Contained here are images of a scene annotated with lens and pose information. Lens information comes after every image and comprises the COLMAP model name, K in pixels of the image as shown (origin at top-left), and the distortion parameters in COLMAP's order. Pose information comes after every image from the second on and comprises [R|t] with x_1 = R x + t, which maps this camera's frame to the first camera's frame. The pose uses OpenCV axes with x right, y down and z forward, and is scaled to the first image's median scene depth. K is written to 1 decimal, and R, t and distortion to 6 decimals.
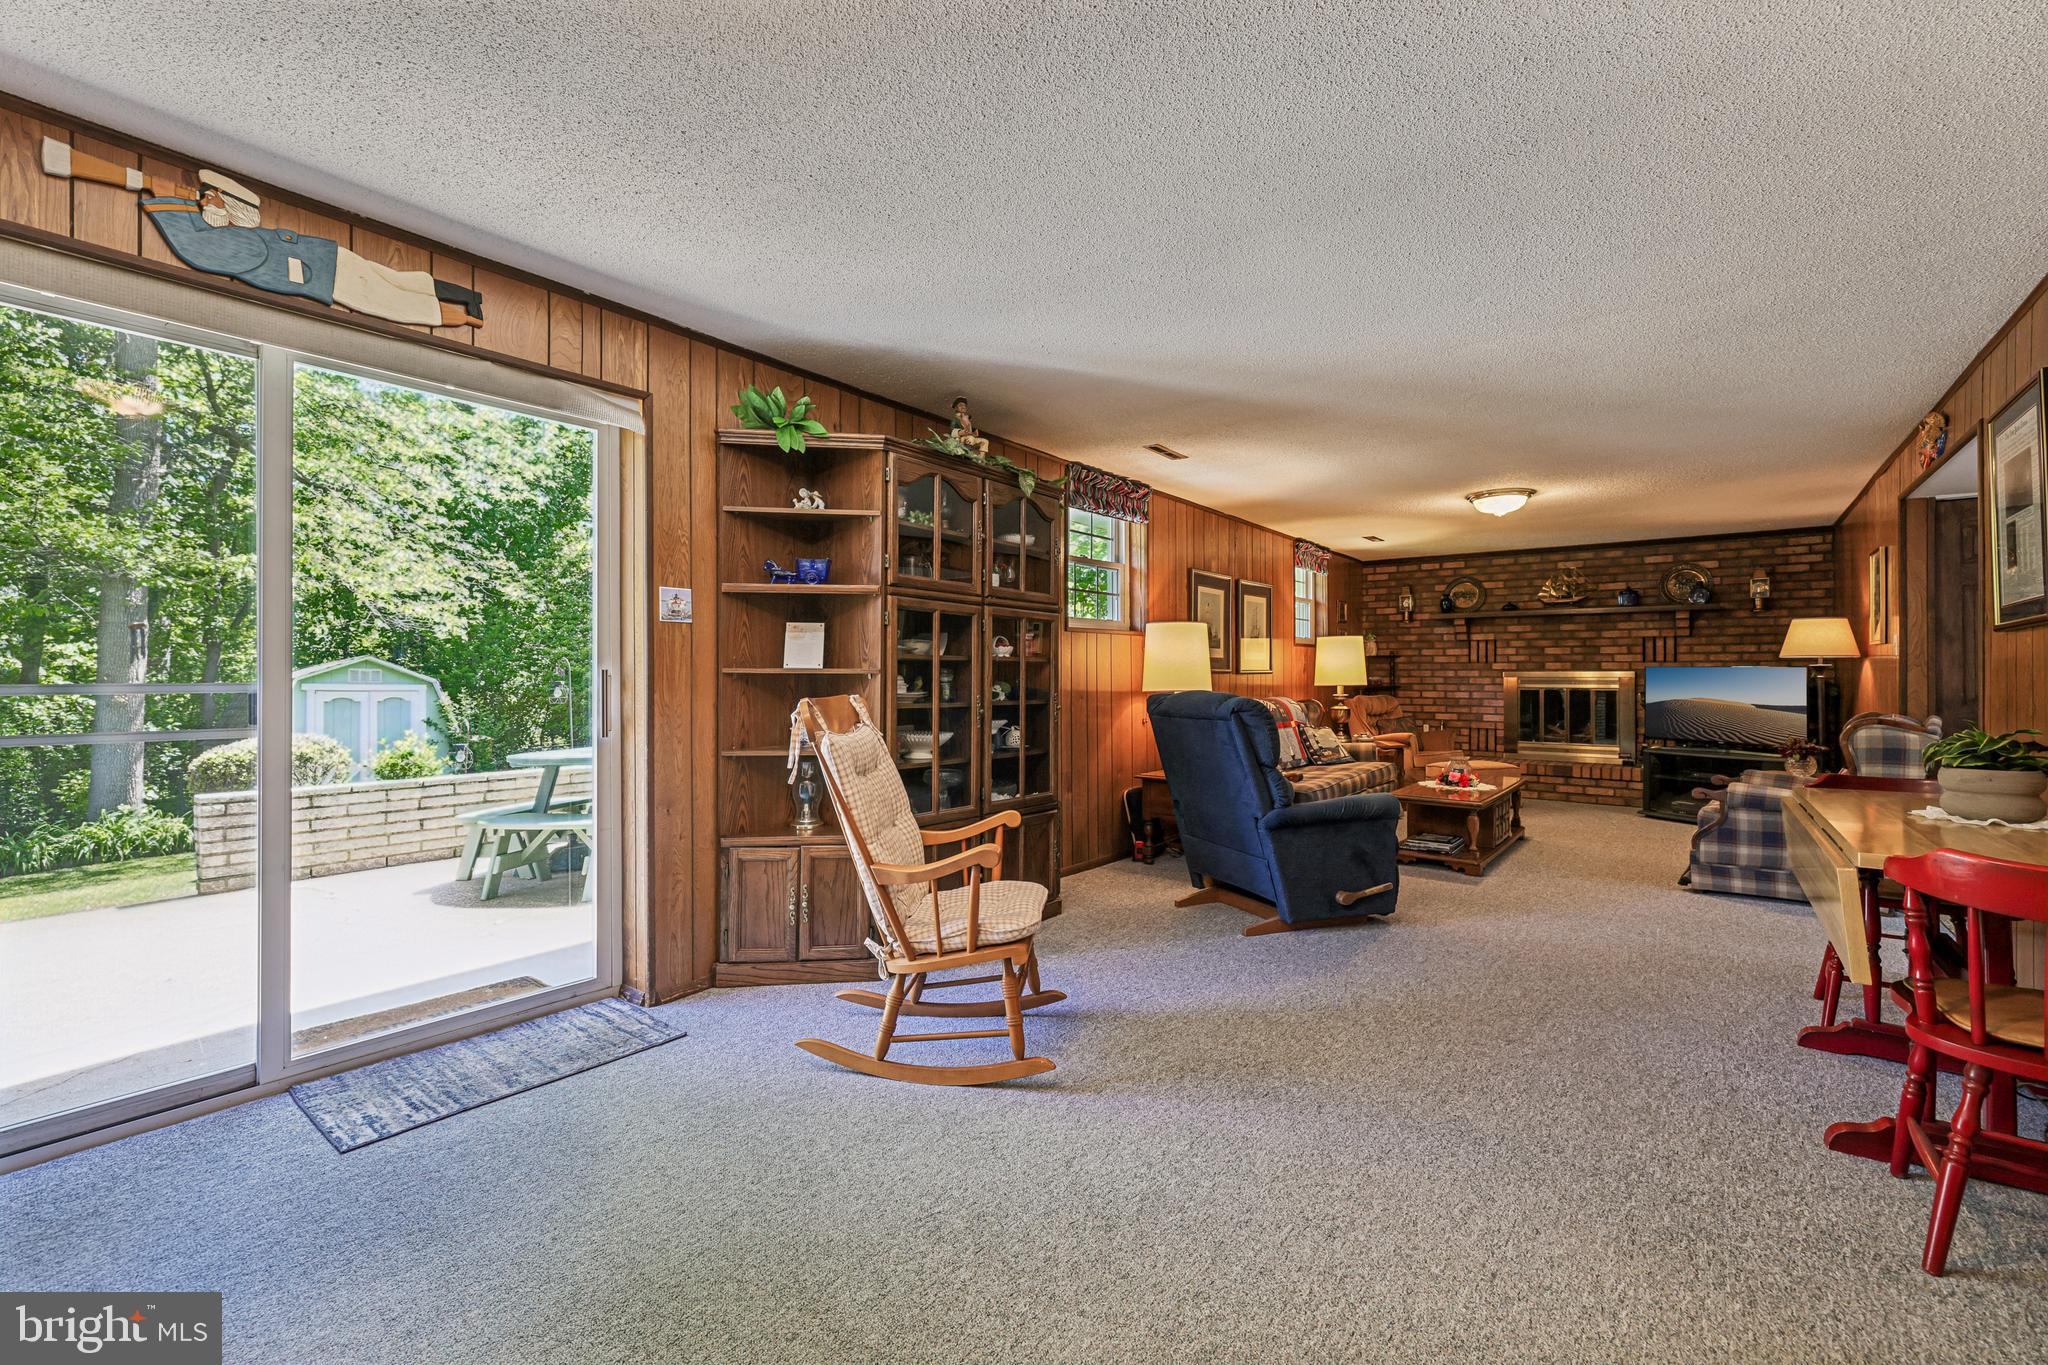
lens RADIAL K [[857.7, 0, 1025.4], [0, 857.7, 676.2], [0, 0, 1]] dist [-0.001040, 0.001292]
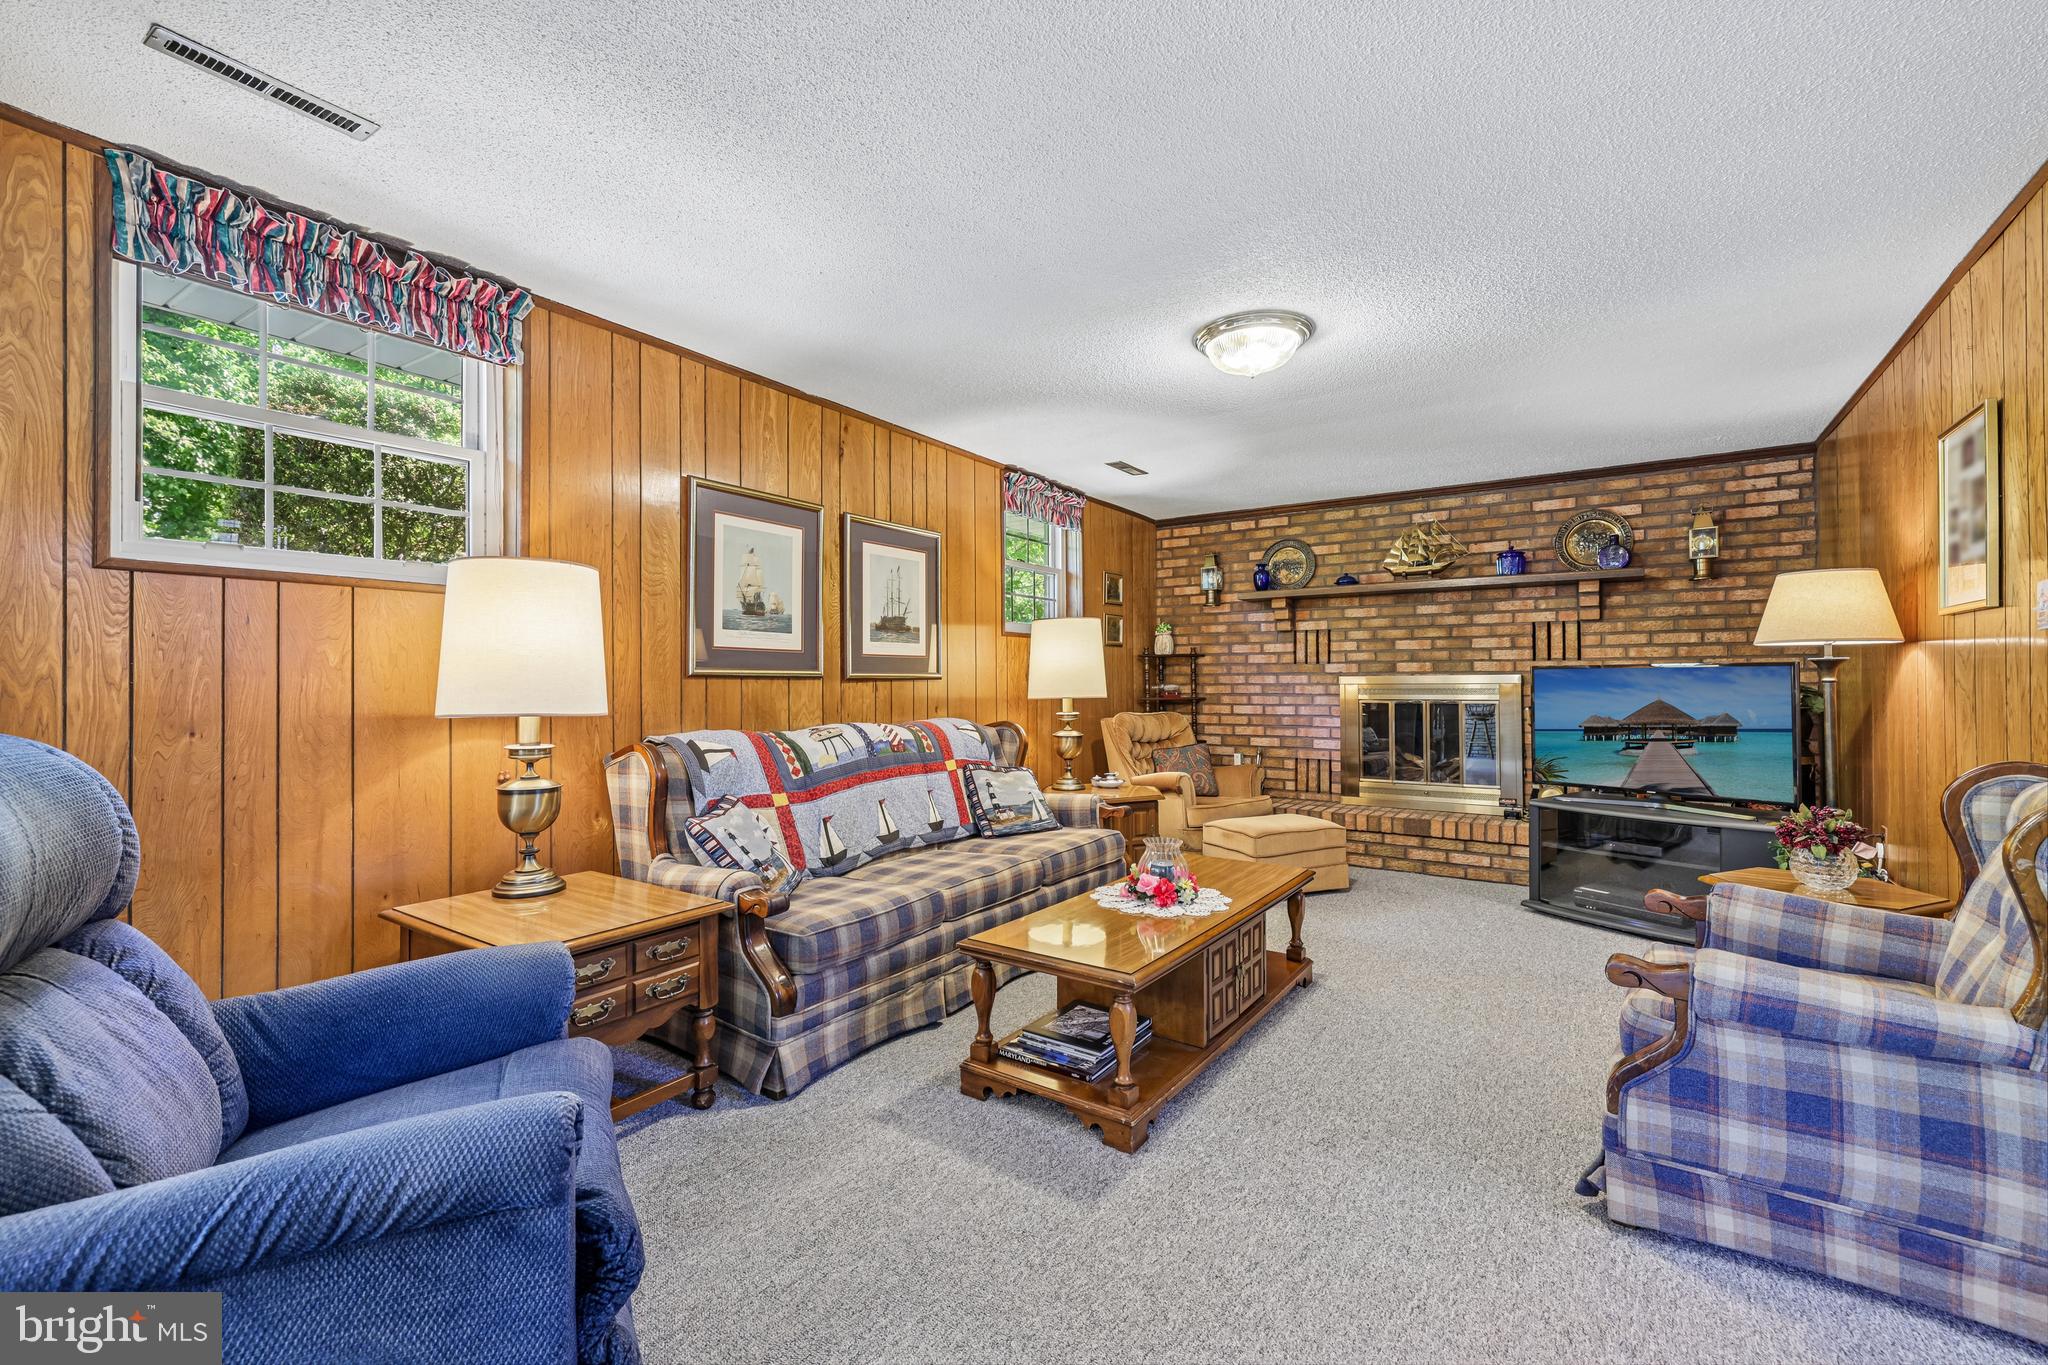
lens RADIAL K [[857.7, 0, 1023.6], [0, 857.7, 682.5], [0, 0, 1]] dist [-0.001040, 0.001292]
pose [[0.997777, -0.003403, 0.066552, 0.290613], [0.003733, 0.999981, -0.004845, 0.002227], [-0.066534, 0.005082, 0.997771, 0.374514]]
